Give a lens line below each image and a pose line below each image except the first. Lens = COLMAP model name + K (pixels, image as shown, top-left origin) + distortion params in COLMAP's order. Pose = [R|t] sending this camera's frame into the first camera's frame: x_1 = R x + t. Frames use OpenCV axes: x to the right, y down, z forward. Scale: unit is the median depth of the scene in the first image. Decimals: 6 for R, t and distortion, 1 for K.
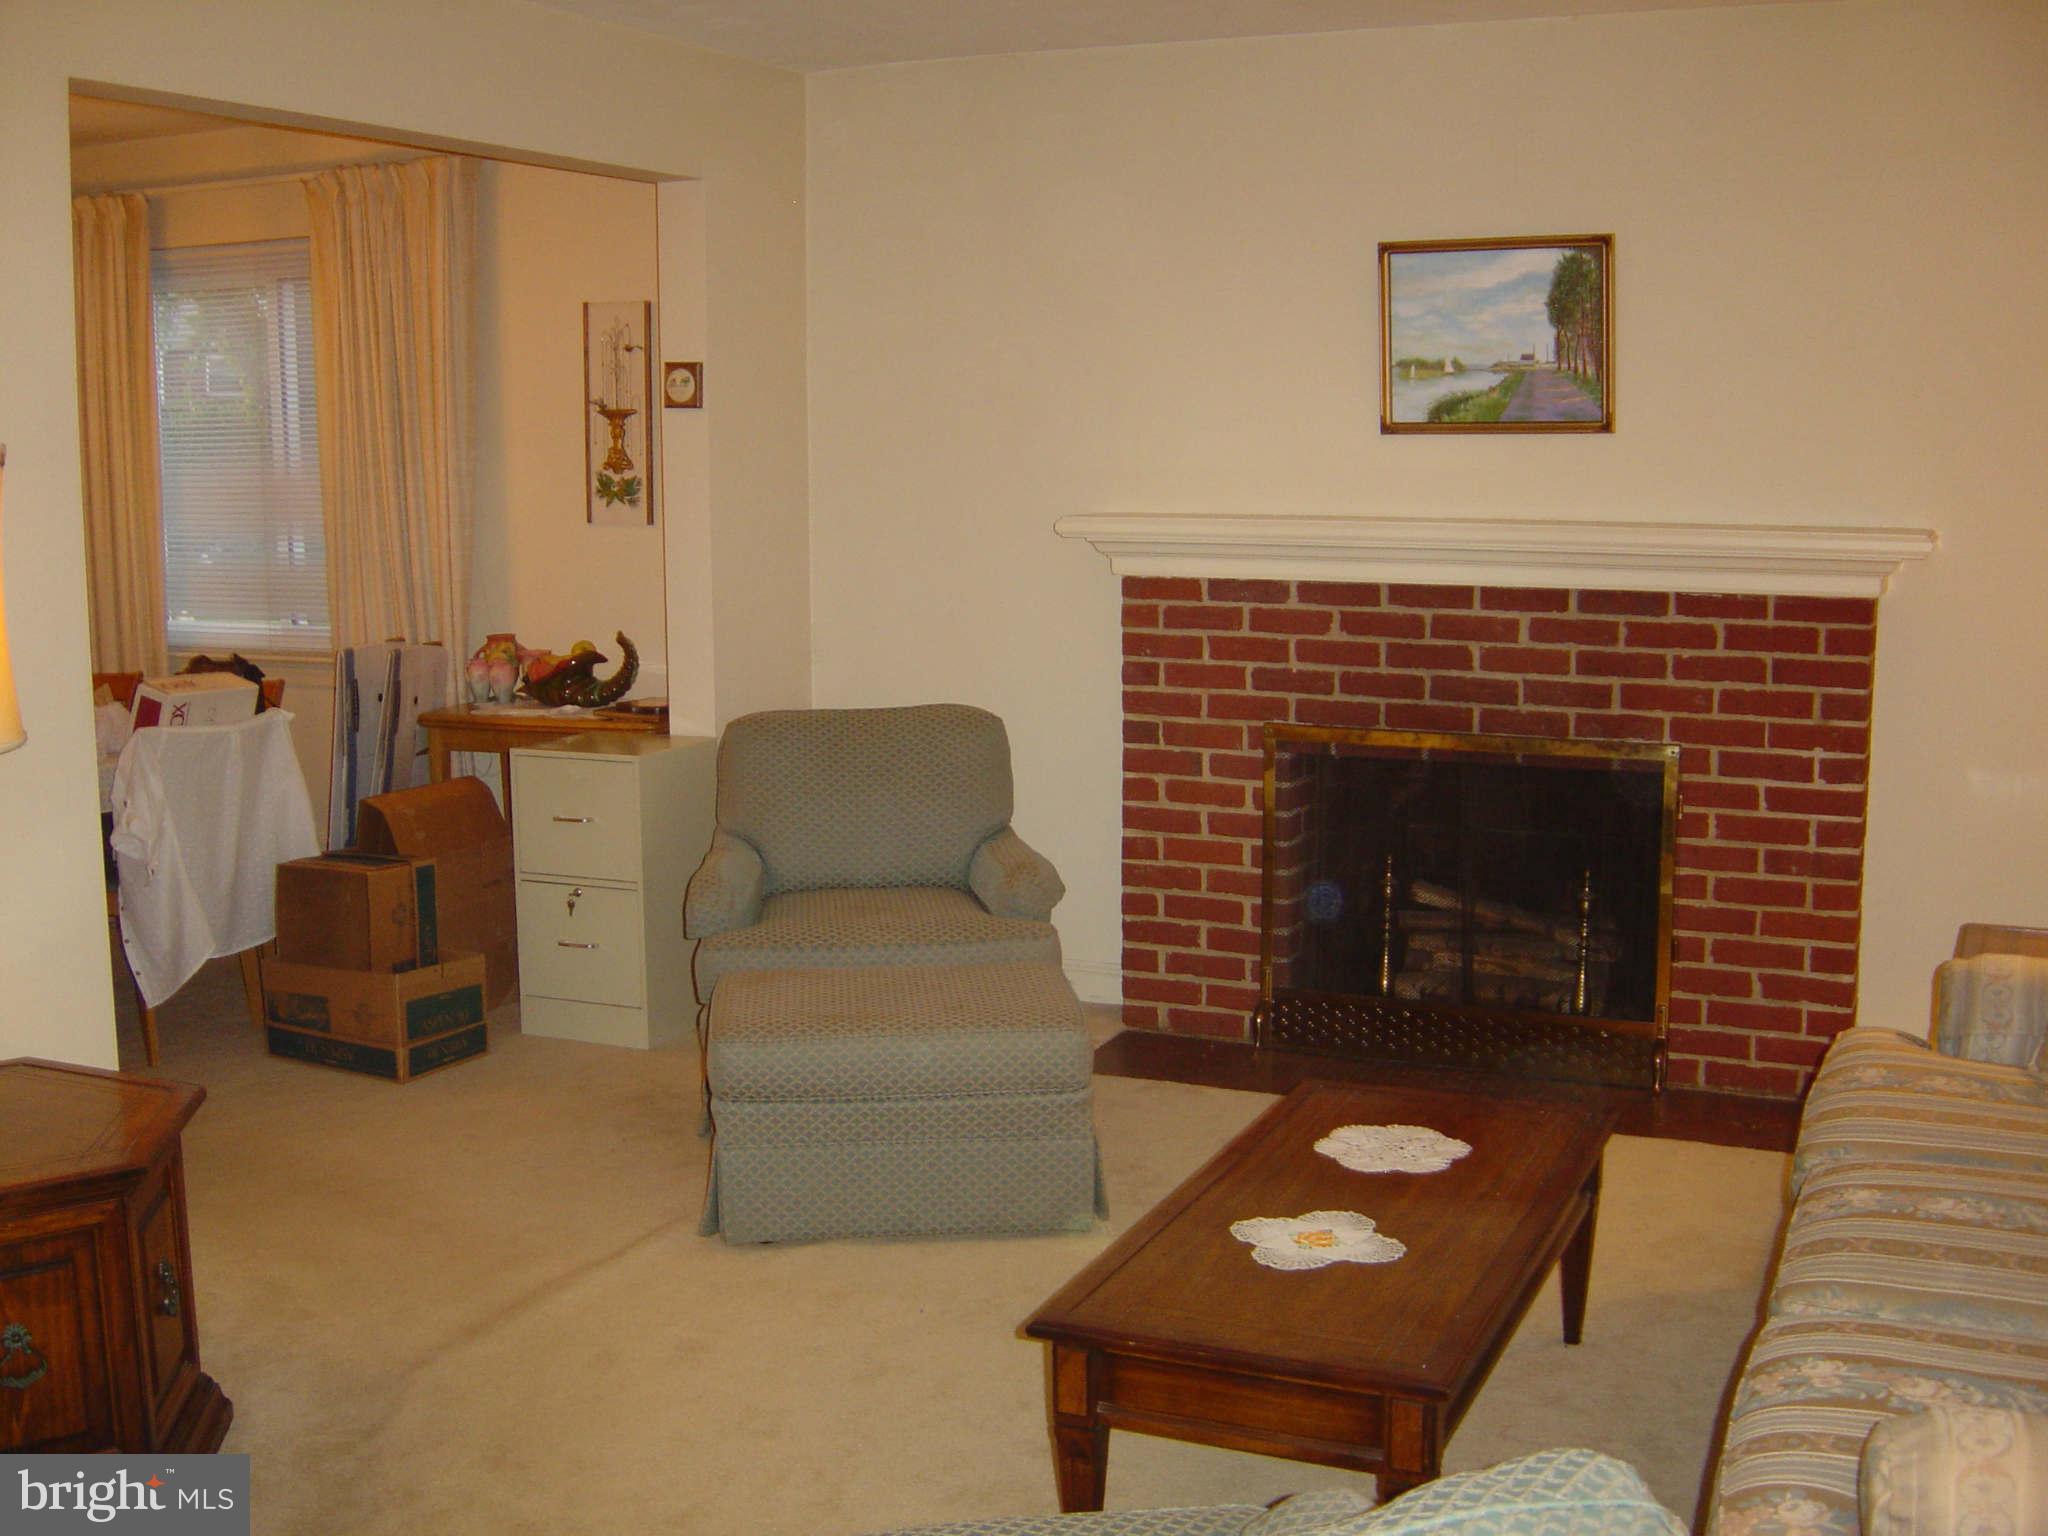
lens RADIAL K [[2307.3, 0, 1024.0], [0, 2307.3, 768.0], [0, 0, 1]] dist [-0.177091, 0.059715]
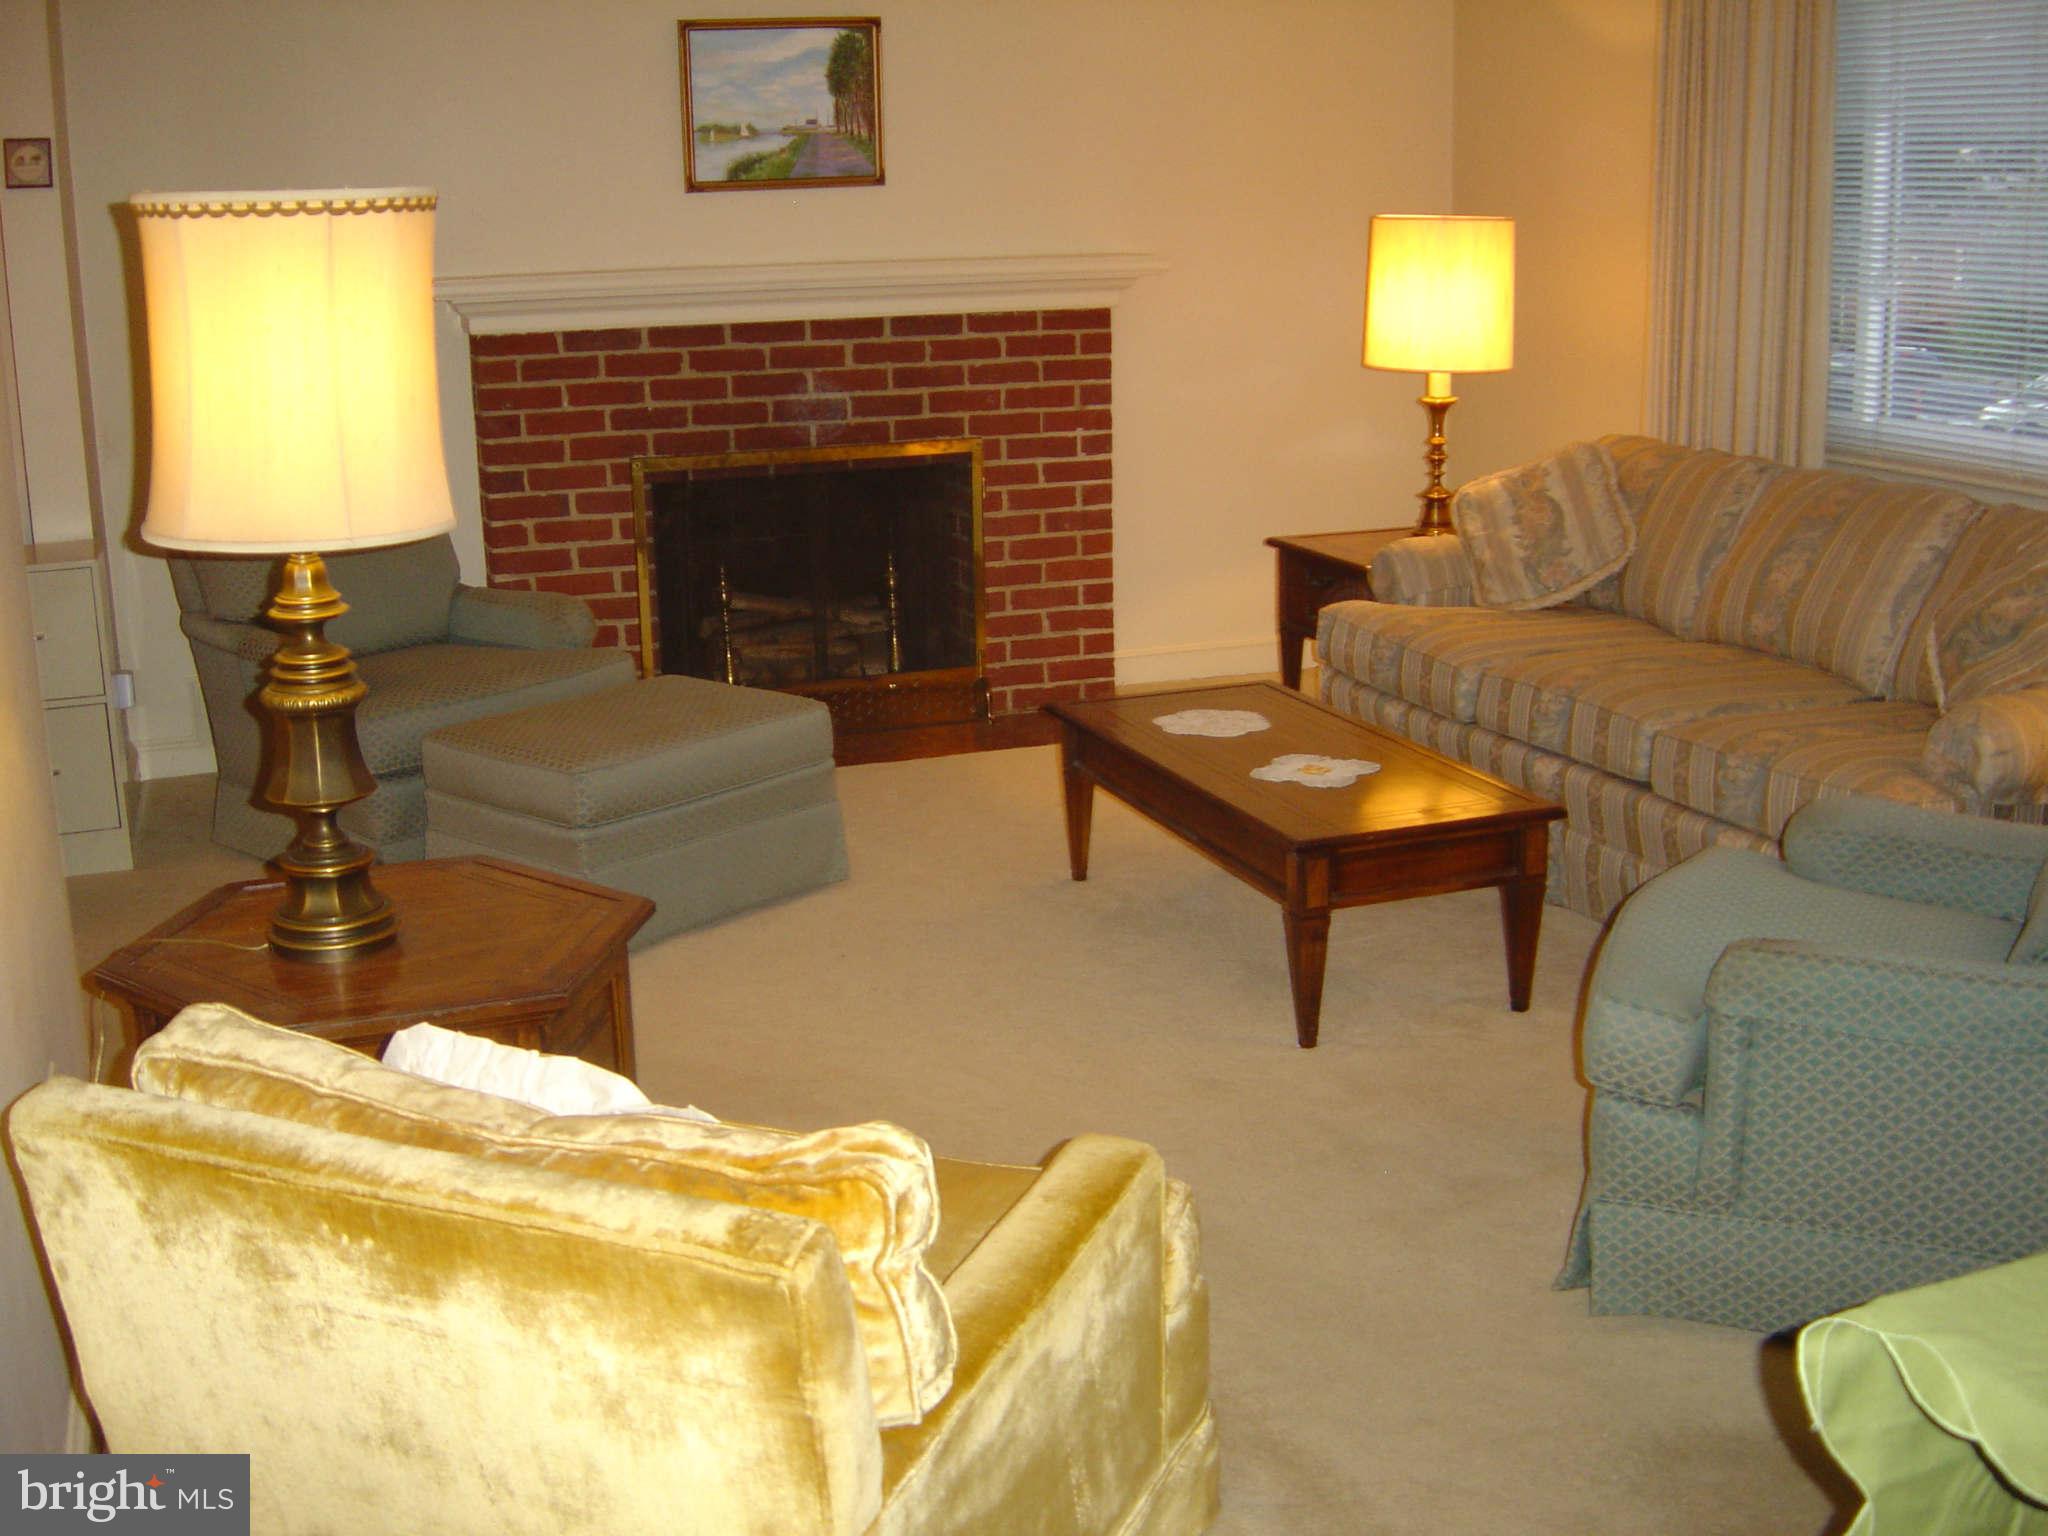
lens RADIAL K [[2307.3, 0, 1024.0], [0, 2307.3, 768.0], [0, 0, 1]] dist [-0.177091, 0.059715]
pose [[0.700815, -0.183855, 0.689243, -0.568639], [0.116163, 0.982732, 0.144029, -0.010399], [-0.703821, -0.020873, 0.710070, 0.090839]]
